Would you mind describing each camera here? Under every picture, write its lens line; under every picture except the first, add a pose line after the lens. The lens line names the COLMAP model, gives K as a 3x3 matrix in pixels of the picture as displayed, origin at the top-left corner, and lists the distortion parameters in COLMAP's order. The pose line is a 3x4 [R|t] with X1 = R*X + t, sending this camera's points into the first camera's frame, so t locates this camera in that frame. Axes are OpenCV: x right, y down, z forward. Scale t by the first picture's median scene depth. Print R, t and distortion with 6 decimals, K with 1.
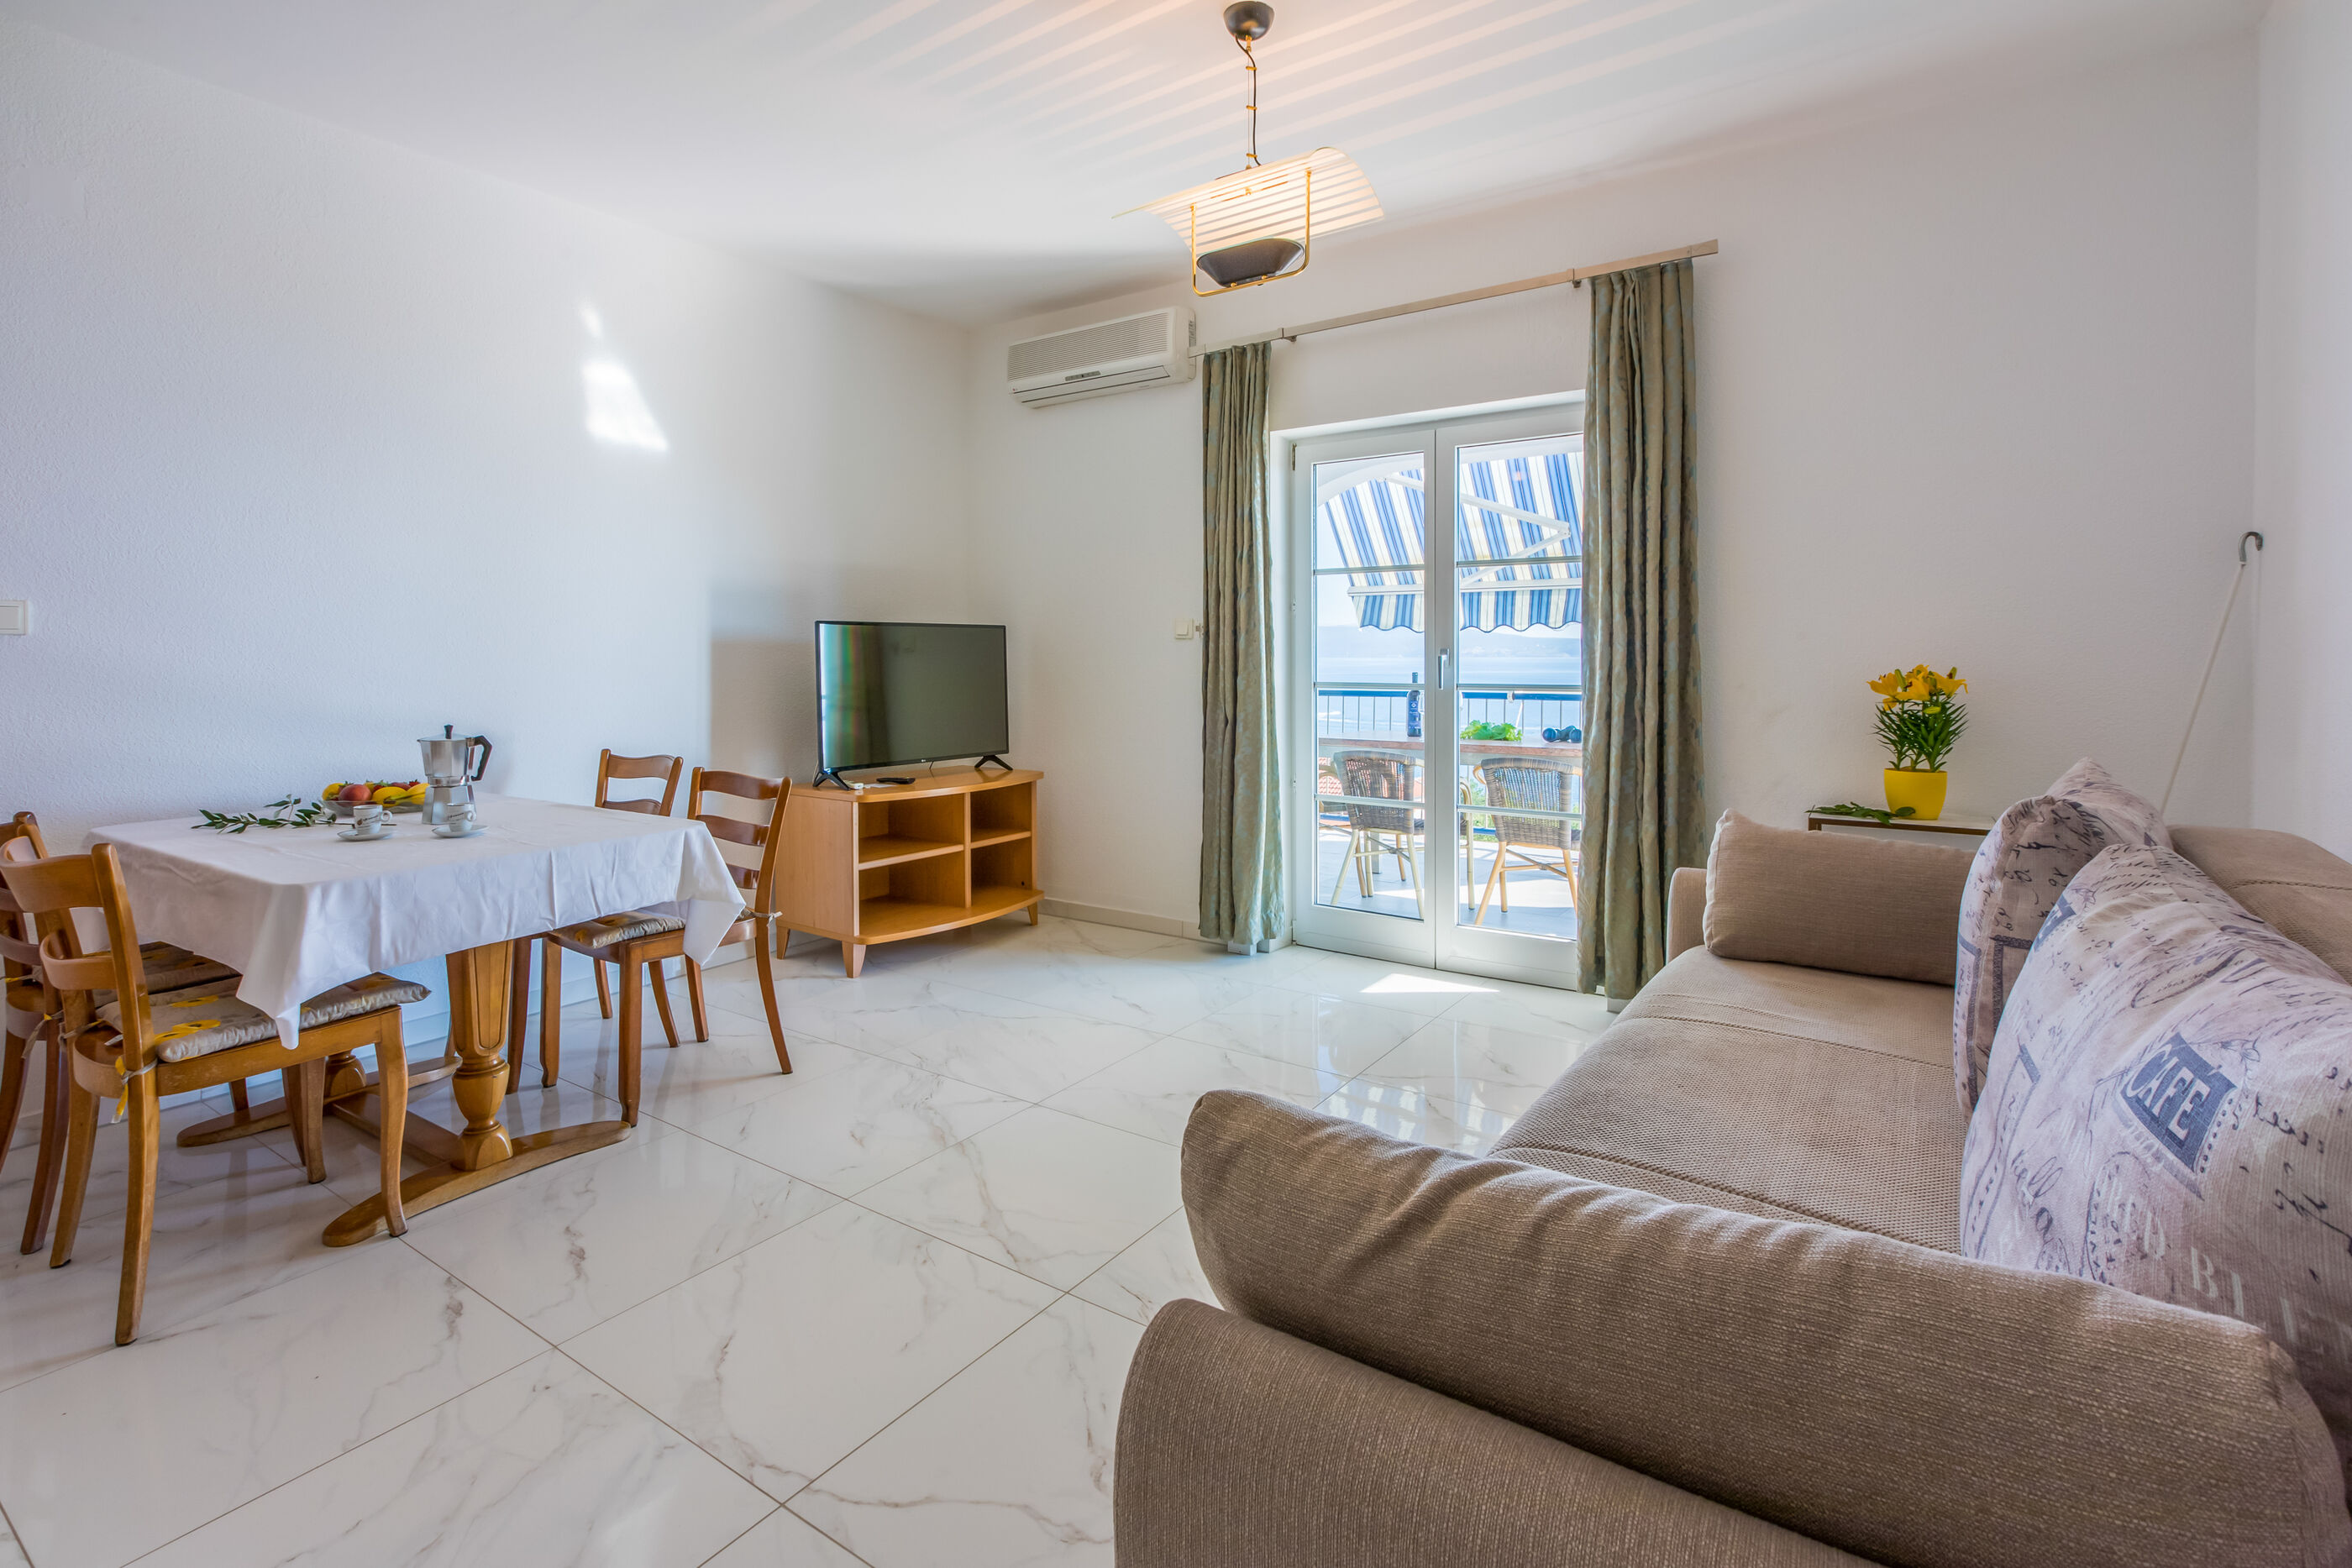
lens RADIAL K [[1093.3, 0, 1193.1], [0, 1093.3, 657.5], [0, 0, 1]] dist [-0.001079, -0.000027]
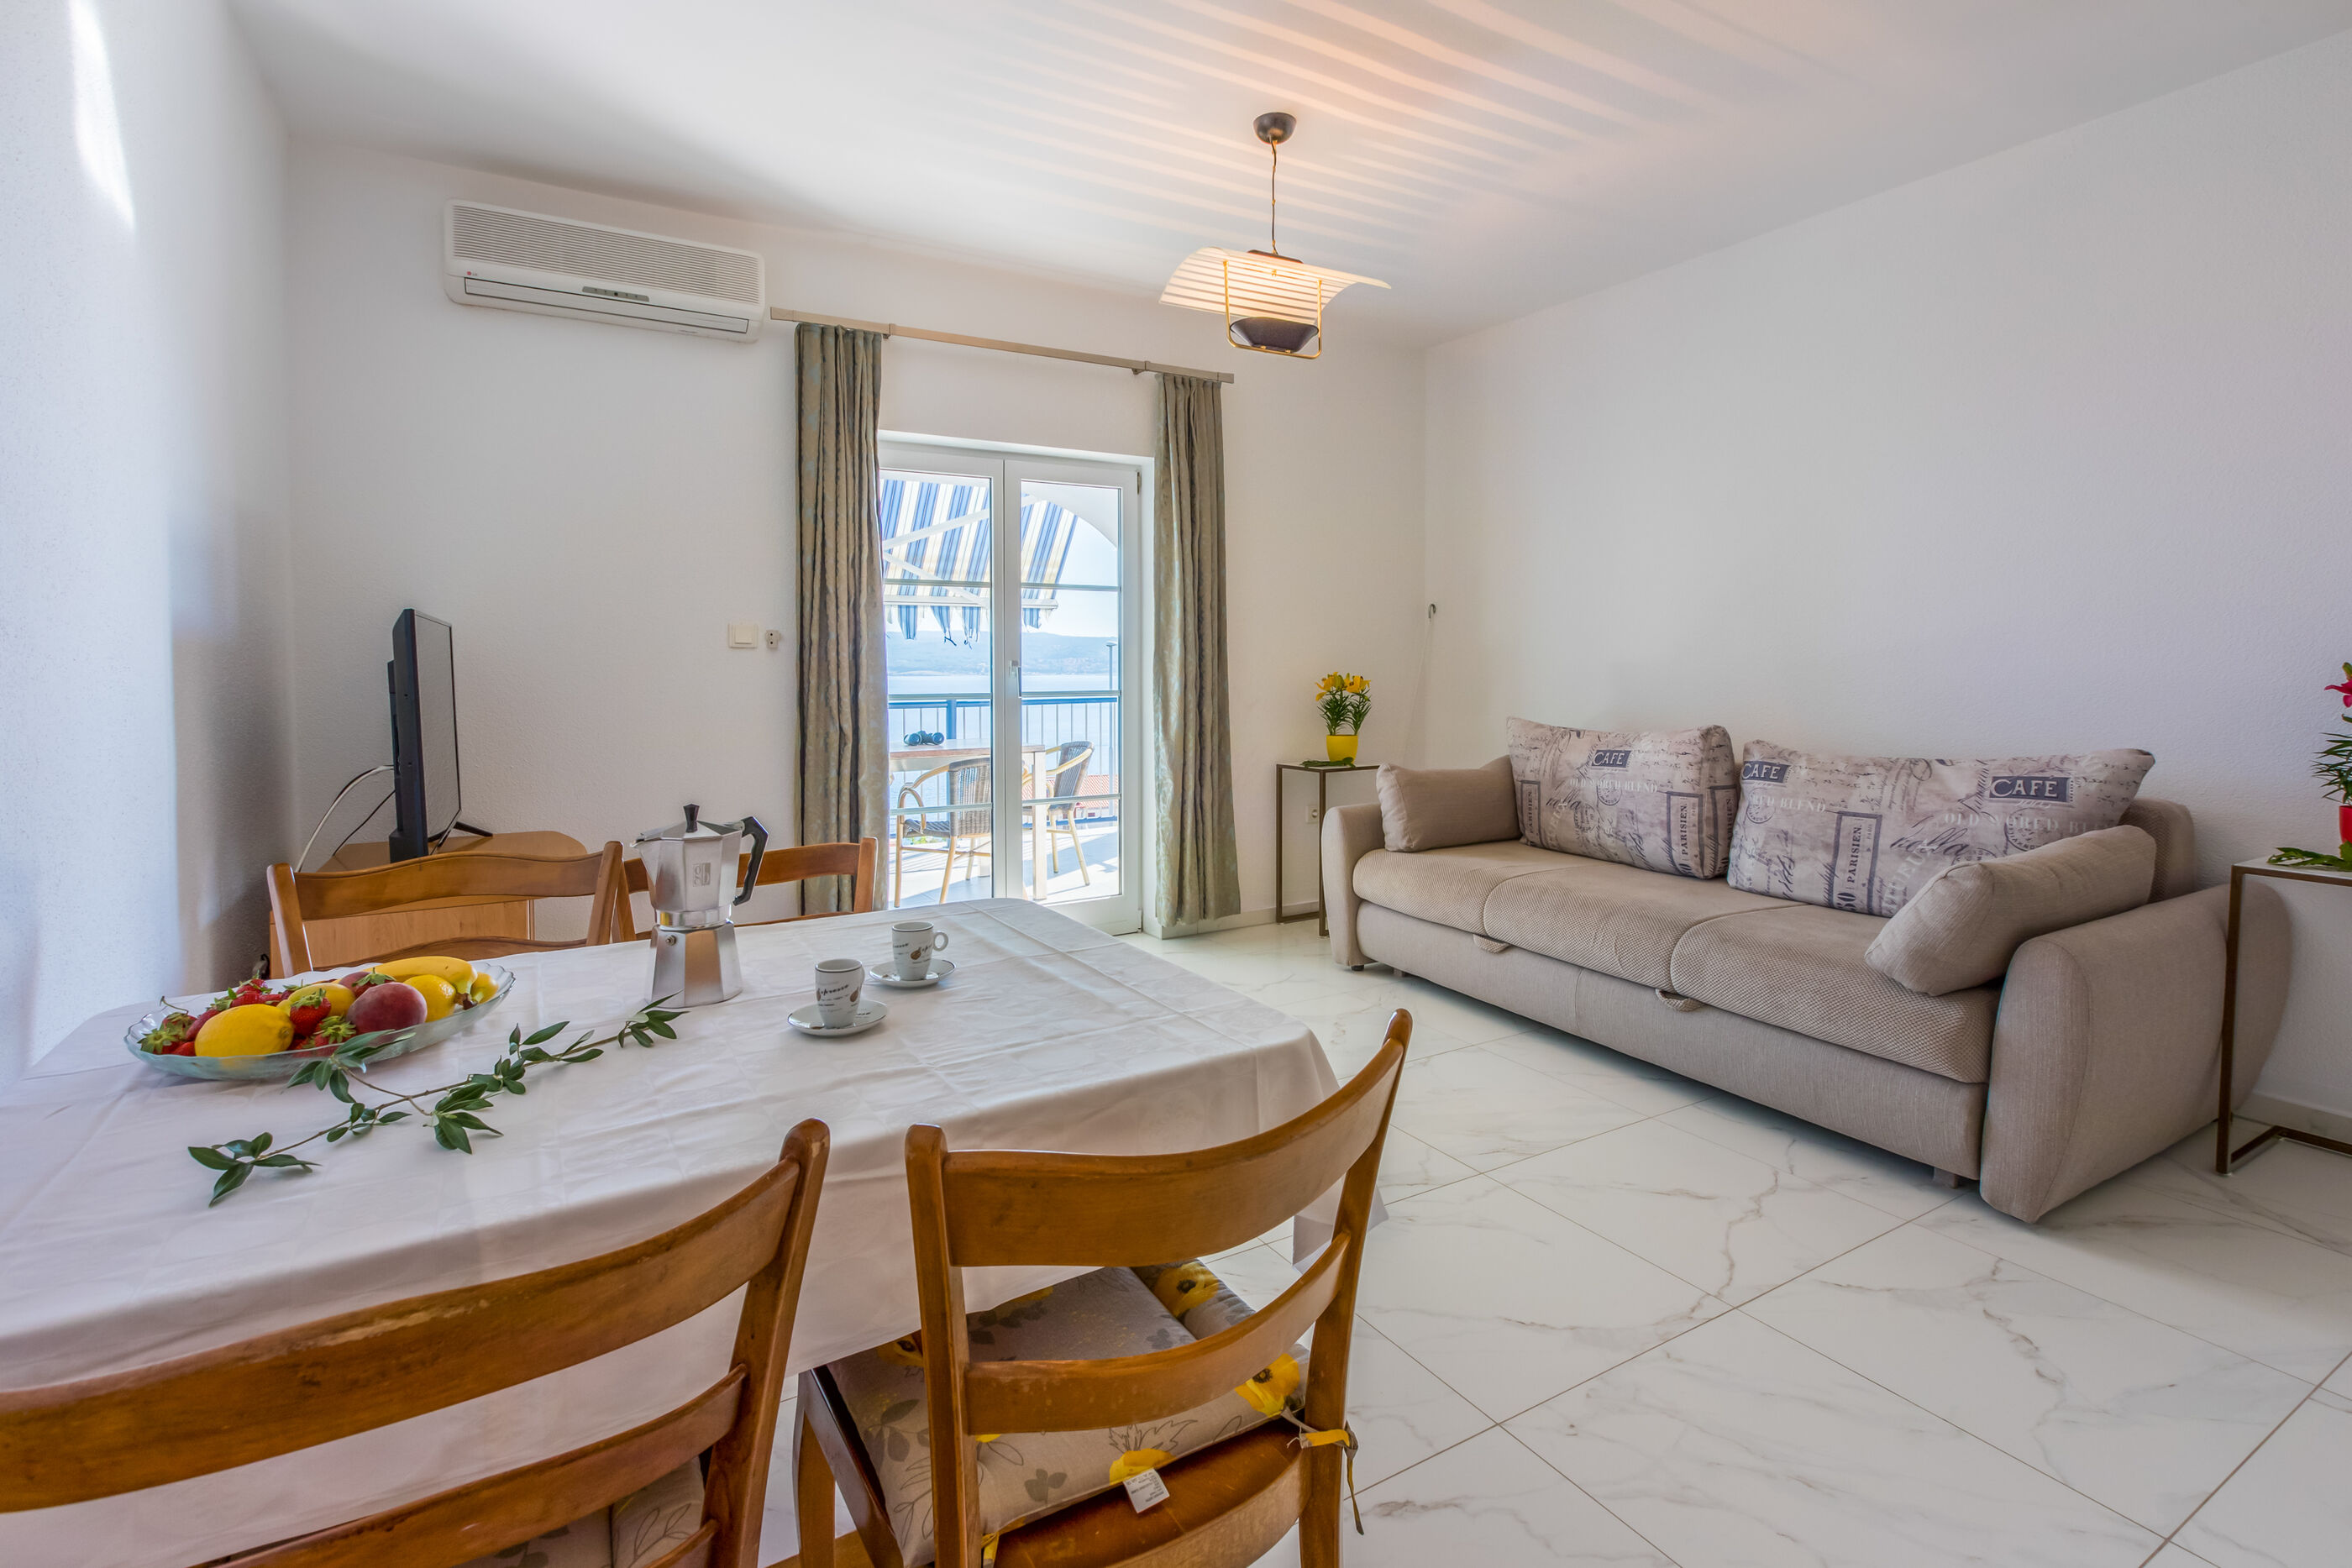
lens RADIAL K [[1094.8, 0, 1171.1], [0, 1094.8, 653.0], [0, 0, 1]] dist [0.000998, 0.000343]
pose [[0.431752, 0.010256, 0.901934, -0.763183], [0.004270, 0.999901, -0.013414, -0.000640], [-0.901982, 0.009642, 0.431666, 0.421462]]
